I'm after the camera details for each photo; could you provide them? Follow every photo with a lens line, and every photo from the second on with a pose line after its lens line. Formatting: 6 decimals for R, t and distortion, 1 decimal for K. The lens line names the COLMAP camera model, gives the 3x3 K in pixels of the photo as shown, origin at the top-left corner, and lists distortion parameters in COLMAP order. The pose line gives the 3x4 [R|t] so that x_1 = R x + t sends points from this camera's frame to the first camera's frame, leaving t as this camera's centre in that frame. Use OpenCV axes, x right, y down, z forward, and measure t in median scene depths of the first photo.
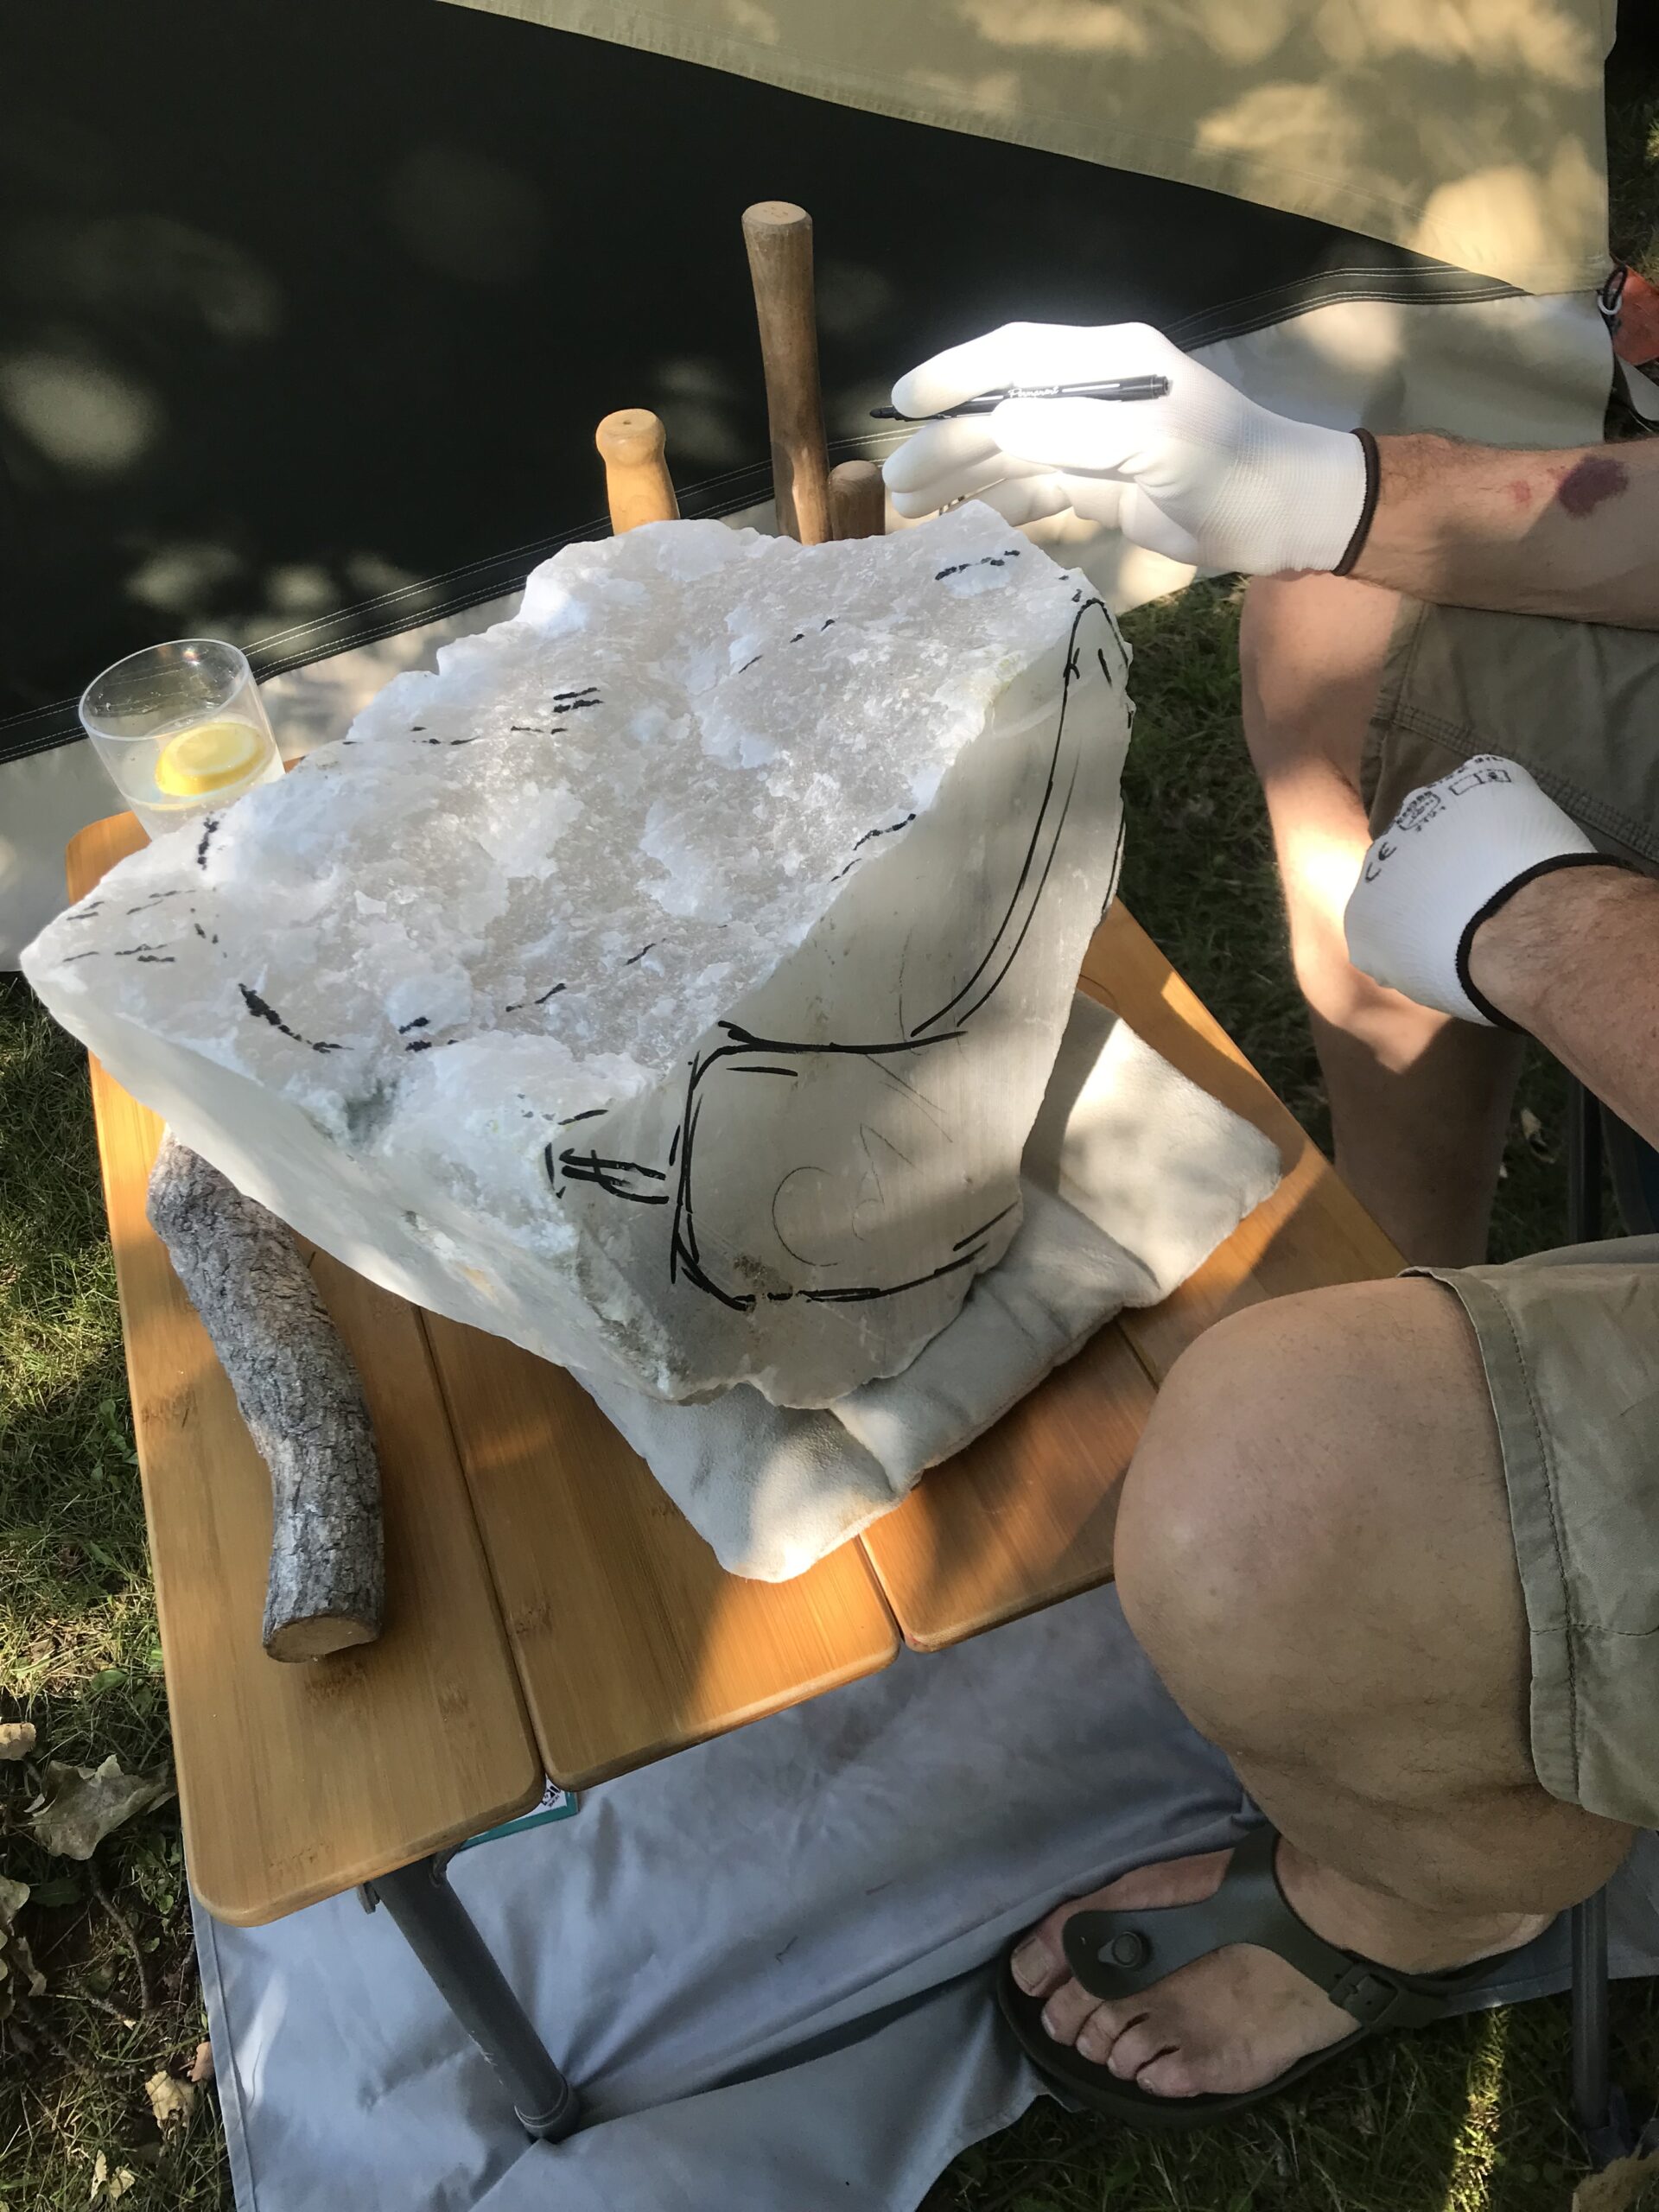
lens RADIAL K [[1792.4, 0, 826.9], [0, 1792.4, 1106.1], [0, 0, 1]] dist [0.065861, -0.012896]
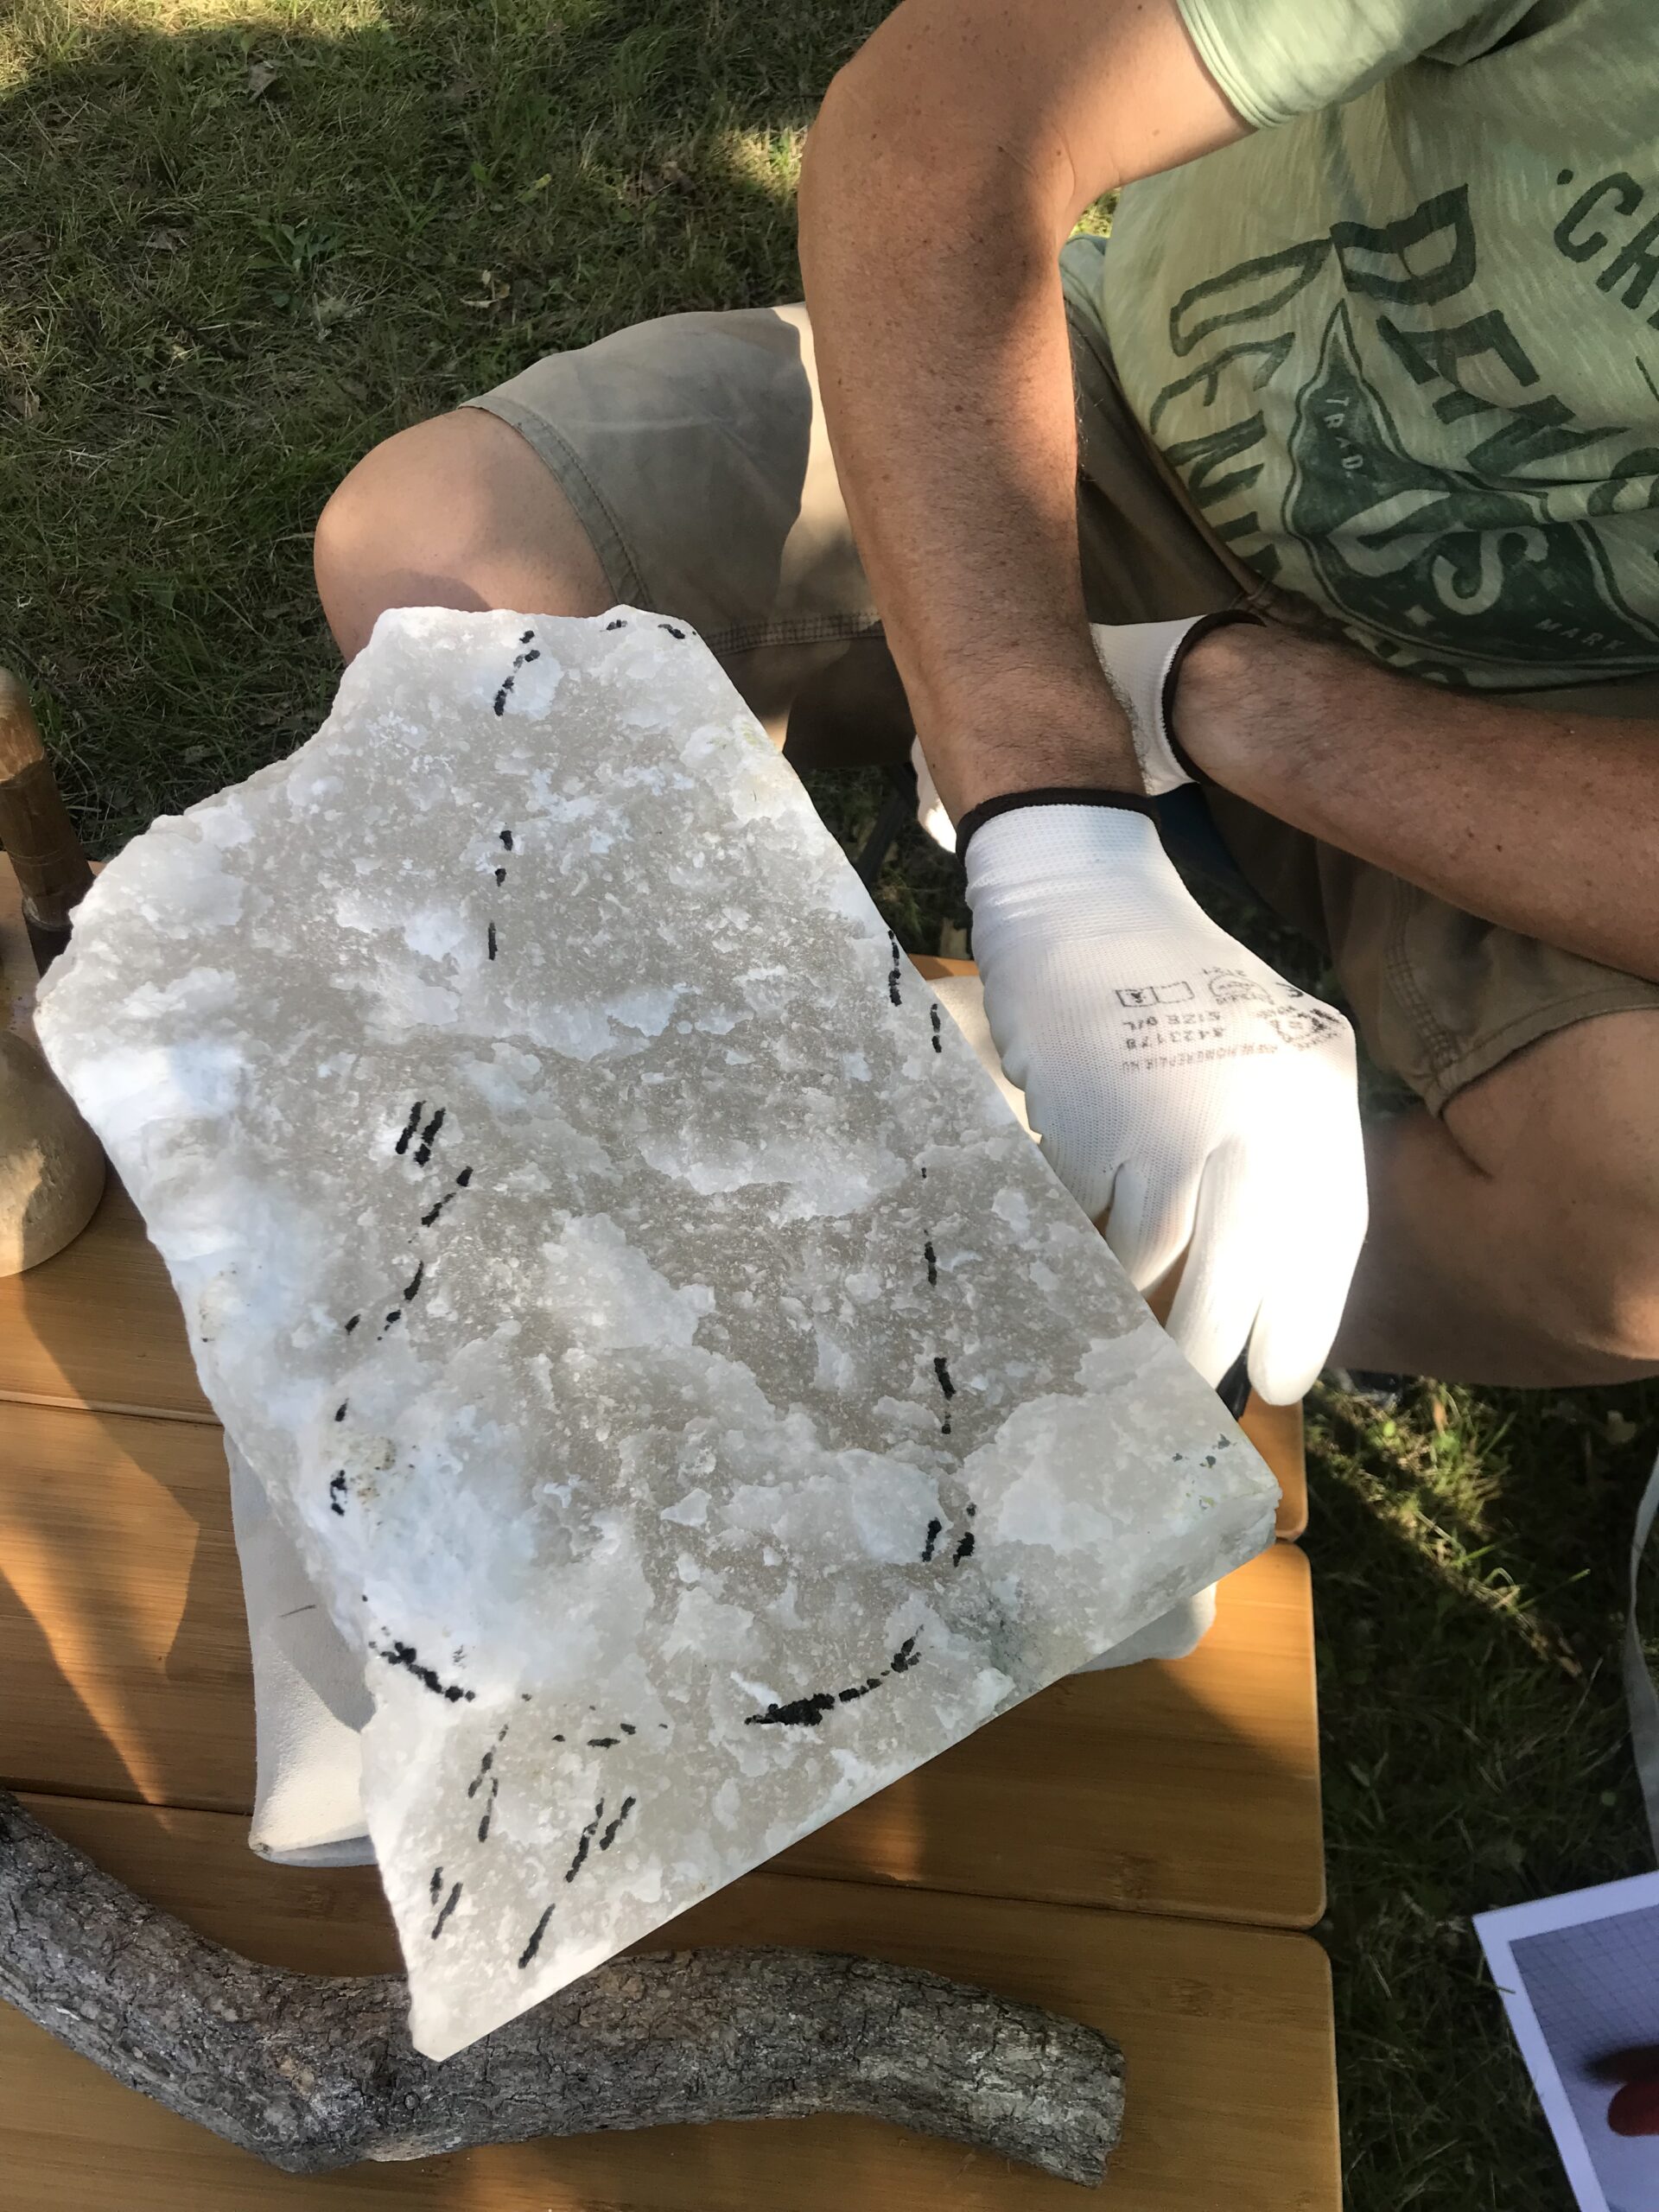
lens RADIAL K [[1792.4, 0, 827.8], [0, 1792.4, 1103.0], [0, 0, 1]] dist [0.065861, -0.012896]
pose [[0.436345, -0.692136, 0.574936, -0.510675], [0.586218, 0.703429, 0.401915, -0.462673], [-0.682606, 0.161665, 0.712680, 0.418099]]
